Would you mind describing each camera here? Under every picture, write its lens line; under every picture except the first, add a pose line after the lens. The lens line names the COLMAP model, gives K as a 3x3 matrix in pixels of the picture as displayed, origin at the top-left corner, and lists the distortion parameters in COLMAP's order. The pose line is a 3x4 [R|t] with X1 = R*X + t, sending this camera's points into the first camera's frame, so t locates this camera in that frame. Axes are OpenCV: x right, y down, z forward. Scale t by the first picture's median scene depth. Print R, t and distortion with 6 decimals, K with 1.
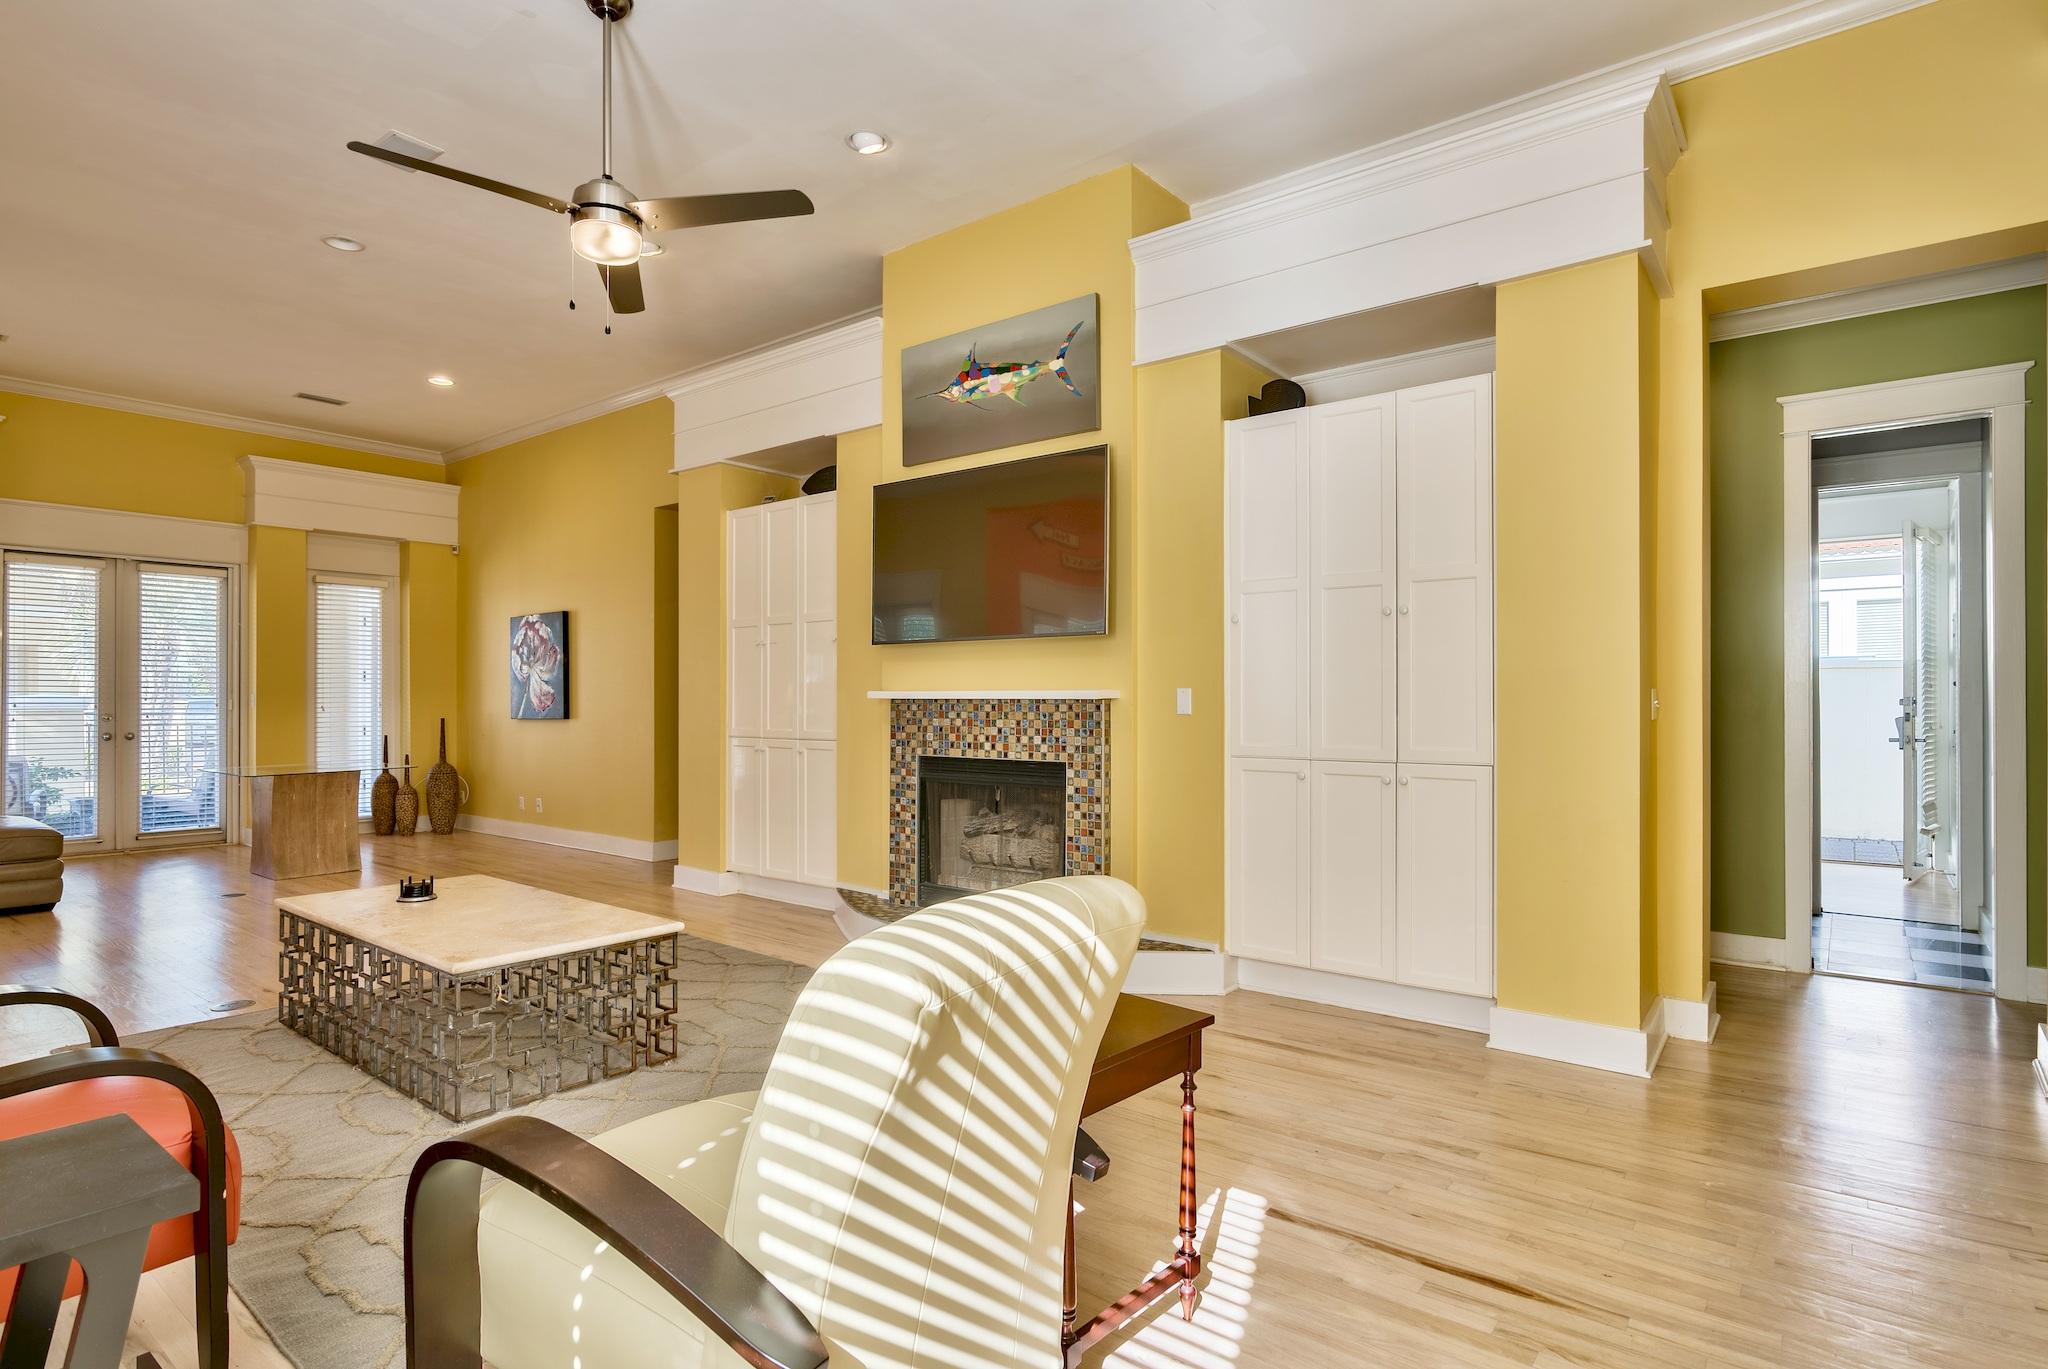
lens RADIAL K [[1060.9, 0, 1011.7], [0, 1060.9, 695.2], [0, 0, 1]] dist [0.004683, 0.002044]
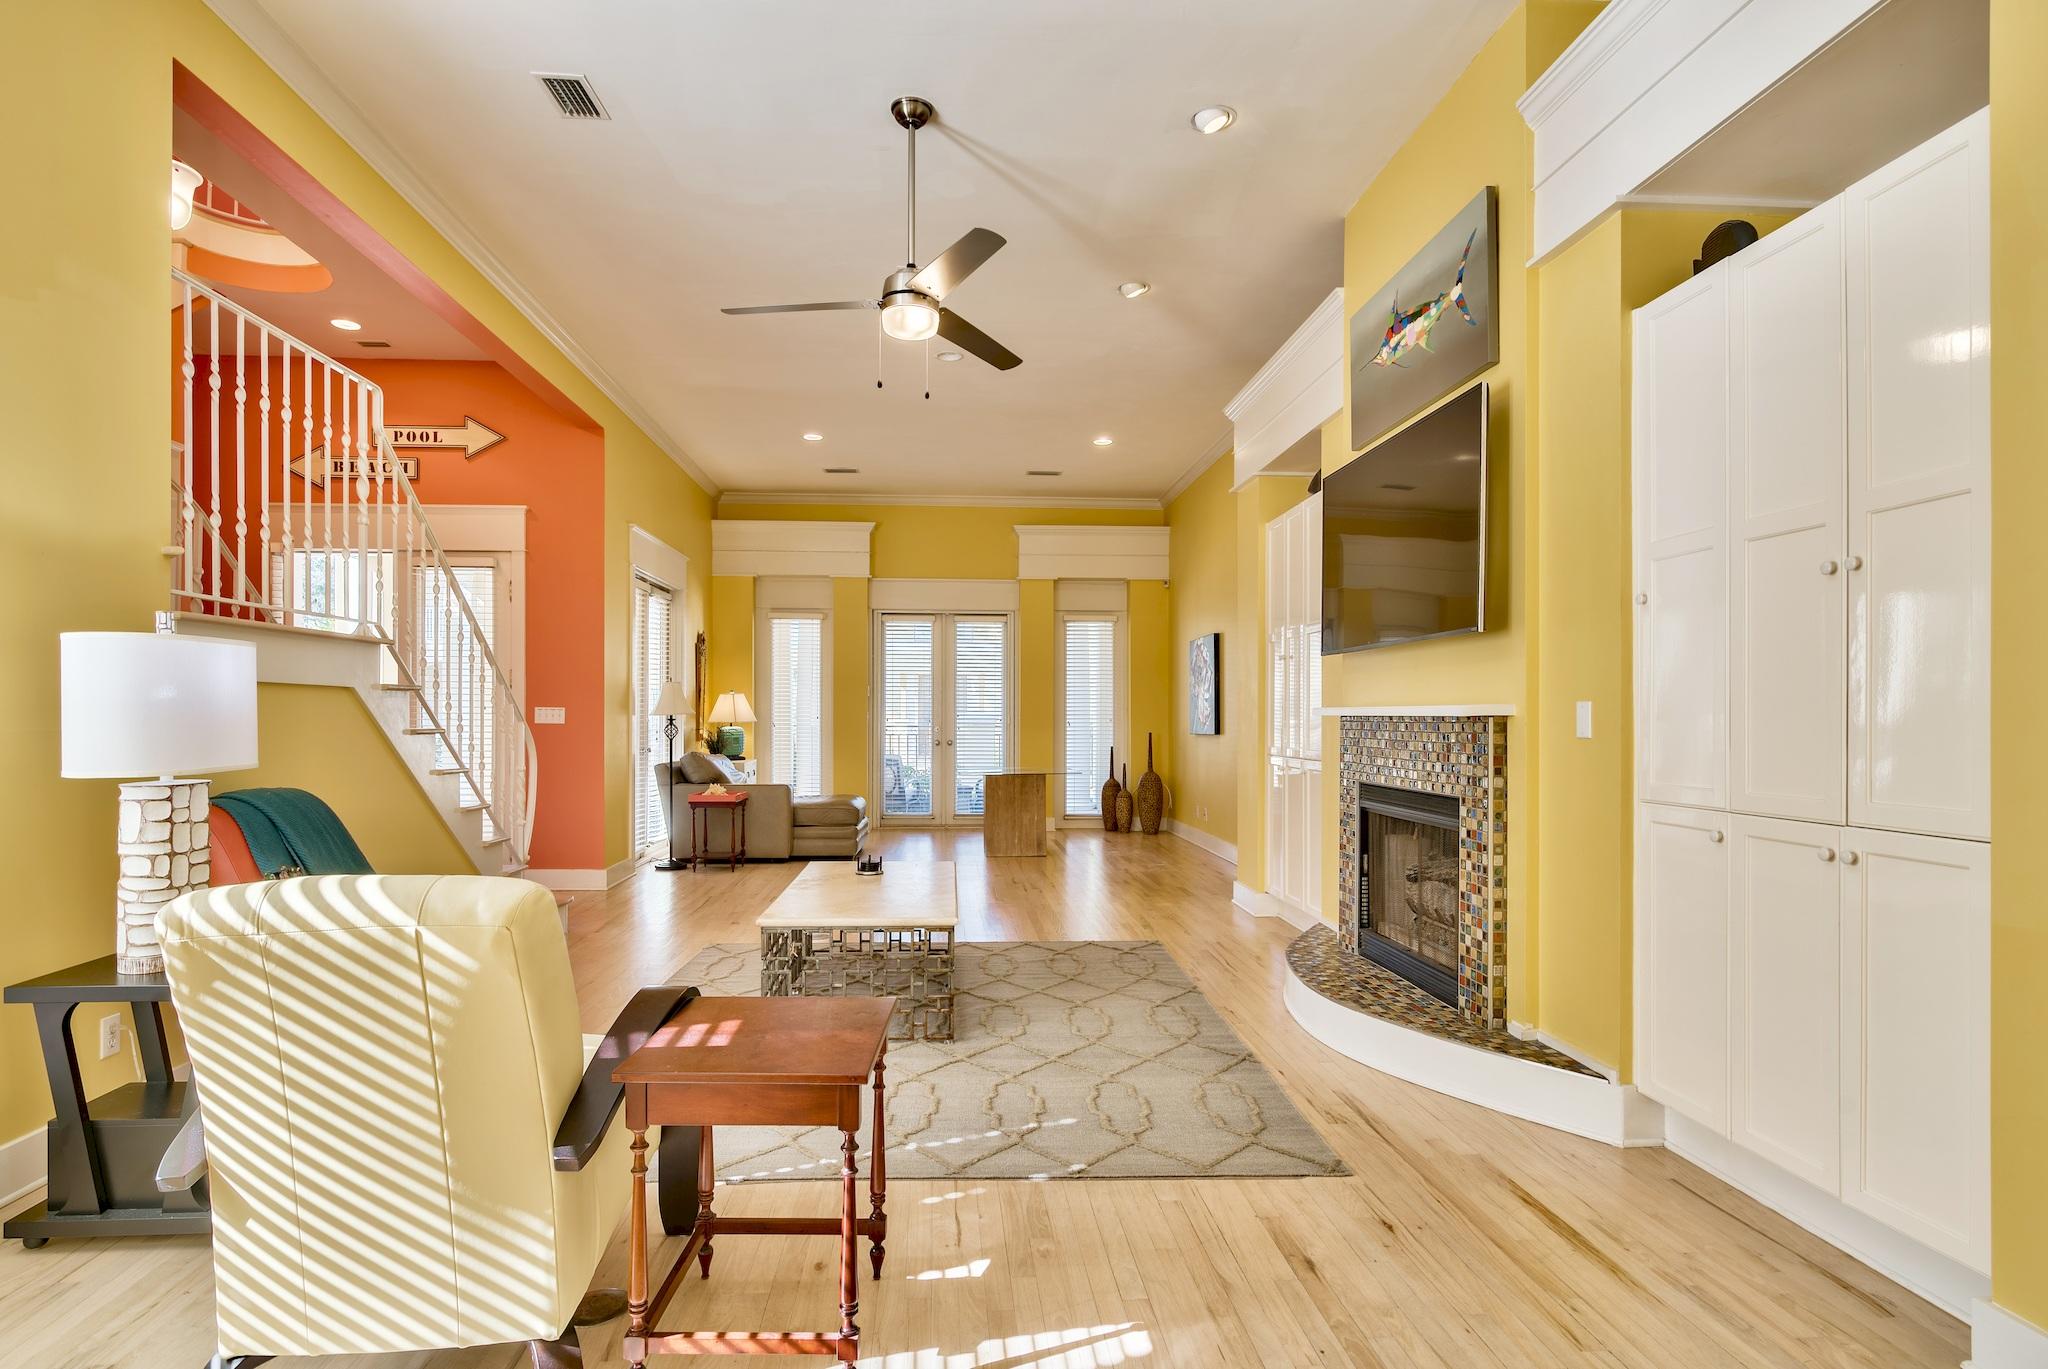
lens RADIAL K [[1060.9, 0, 970.8], [0, 1060.9, 710.4], [0, 0, 1]] dist [0.004683, 0.002044]
pose [[0.671092, -0.002291, -0.741371, 0.382011], [0.001103, 0.999997, -0.002092, 0.000486], [0.741373, 0.000586, 0.671093, 0.200689]]
